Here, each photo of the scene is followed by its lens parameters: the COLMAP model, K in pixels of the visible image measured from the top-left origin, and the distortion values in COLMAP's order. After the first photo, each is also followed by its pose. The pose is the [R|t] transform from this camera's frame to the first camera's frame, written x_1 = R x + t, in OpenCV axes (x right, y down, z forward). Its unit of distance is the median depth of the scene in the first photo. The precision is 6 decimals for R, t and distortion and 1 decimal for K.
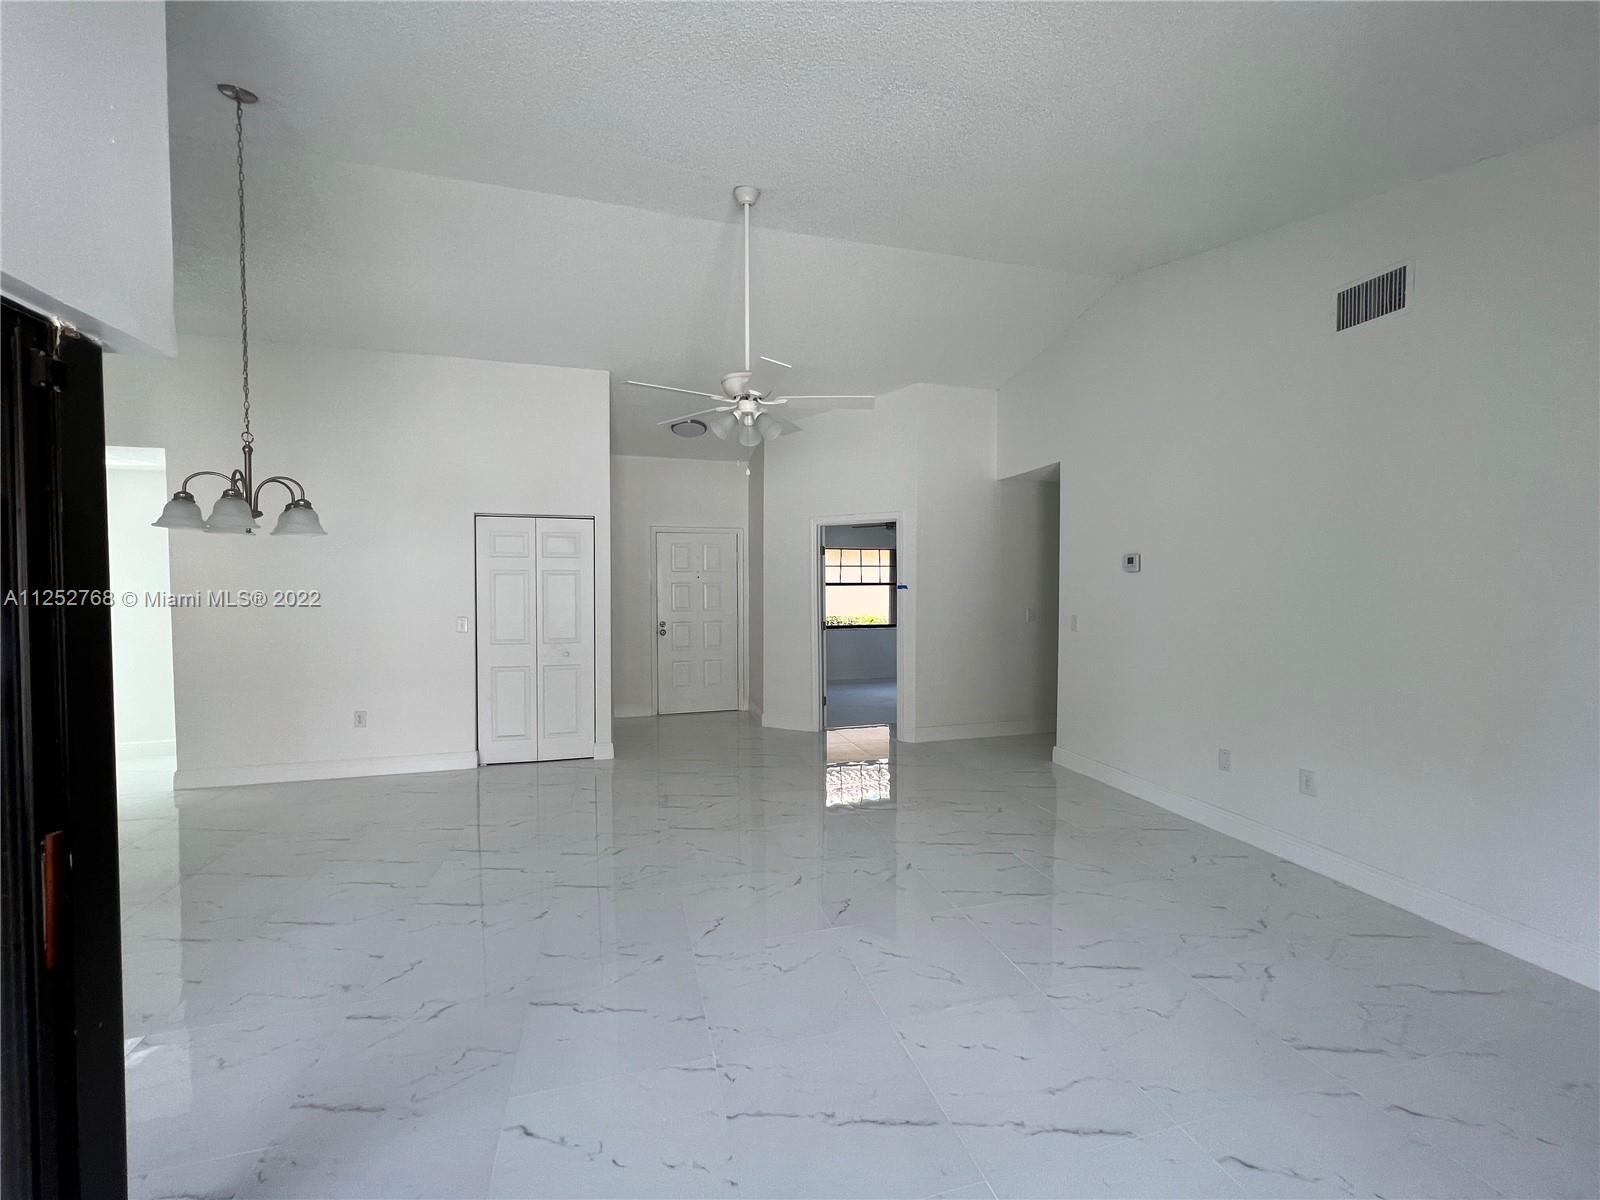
lens RADIAL K [[644.0, 0, 799.4], [0, 644.0, 602.7], [0, 0, 1]] dist [0.003758, 0.000558]
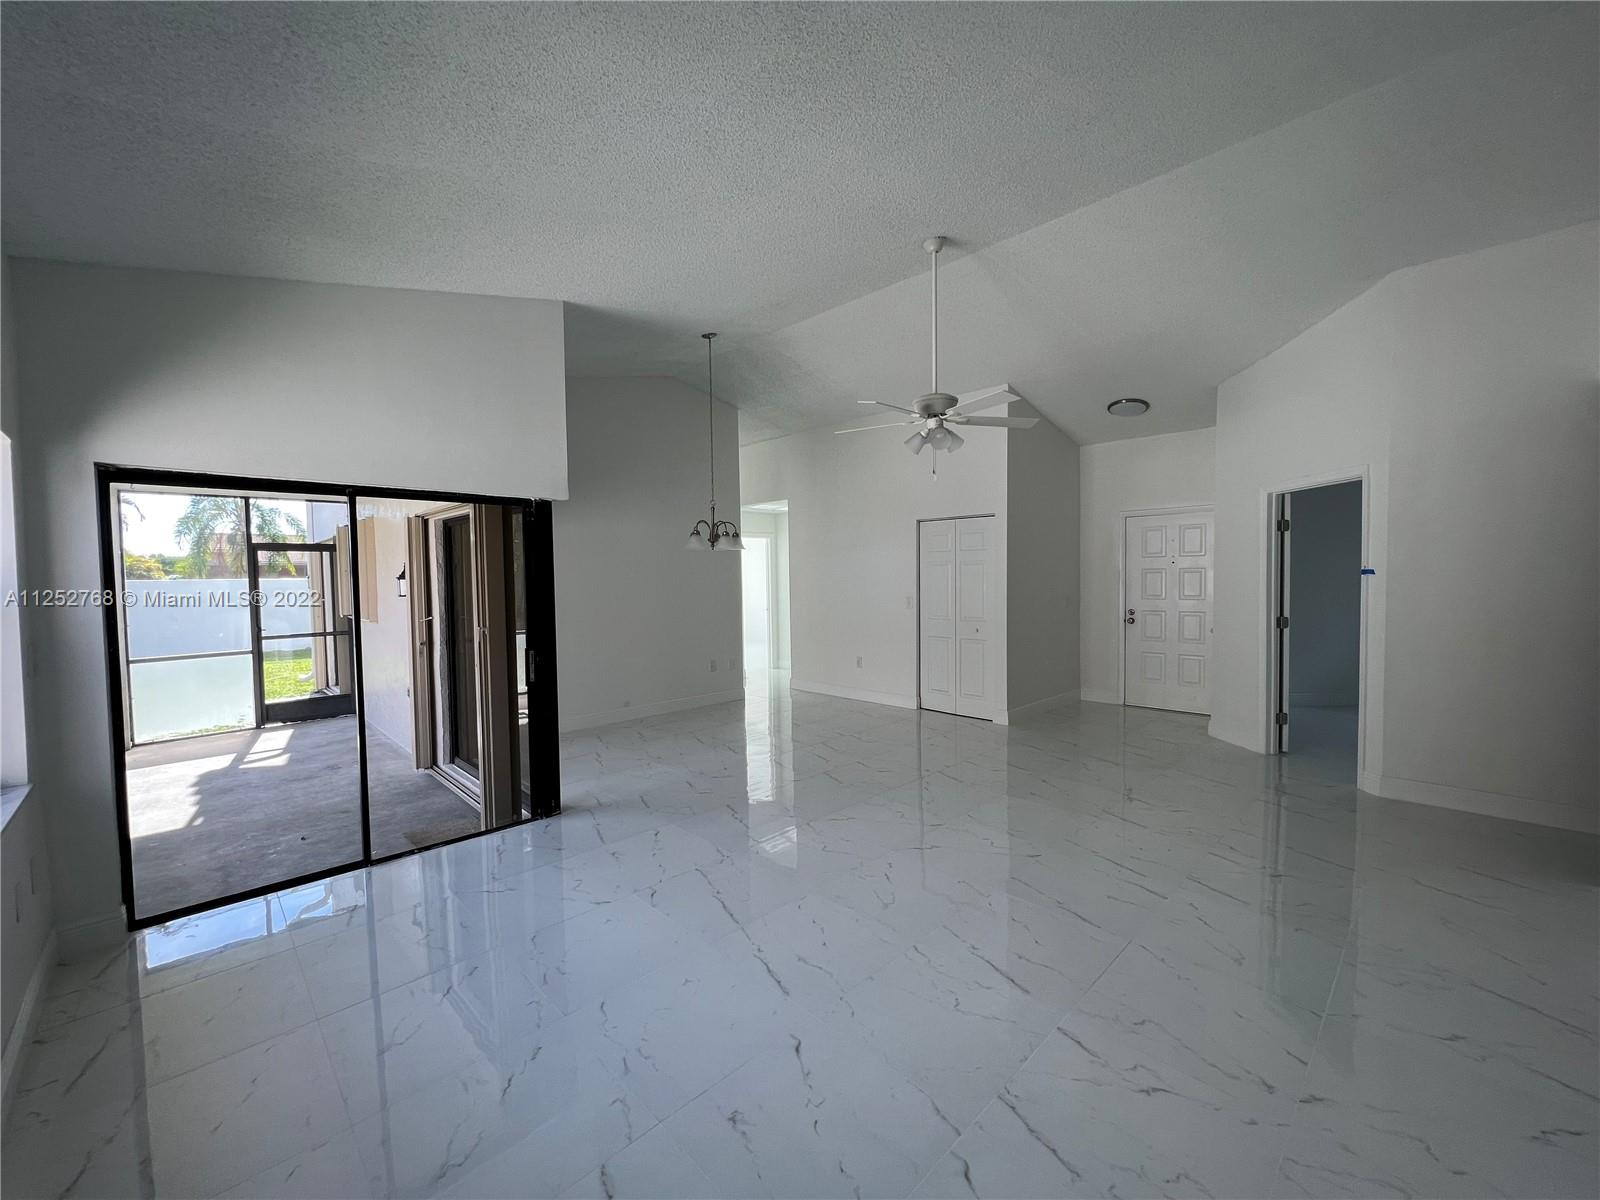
lens RADIAL K [[644.0, 0, 797.1], [0, 644.0, 599.2], [0, 0, 1]] dist [0.003758, 0.000558]
pose [[0.483729, 0.027378, -0.874789, 0.536413], [-0.014528, 0.999624, 0.023252, -0.001860], [0.875097, 0.001461, 0.483945, 0.129342]]
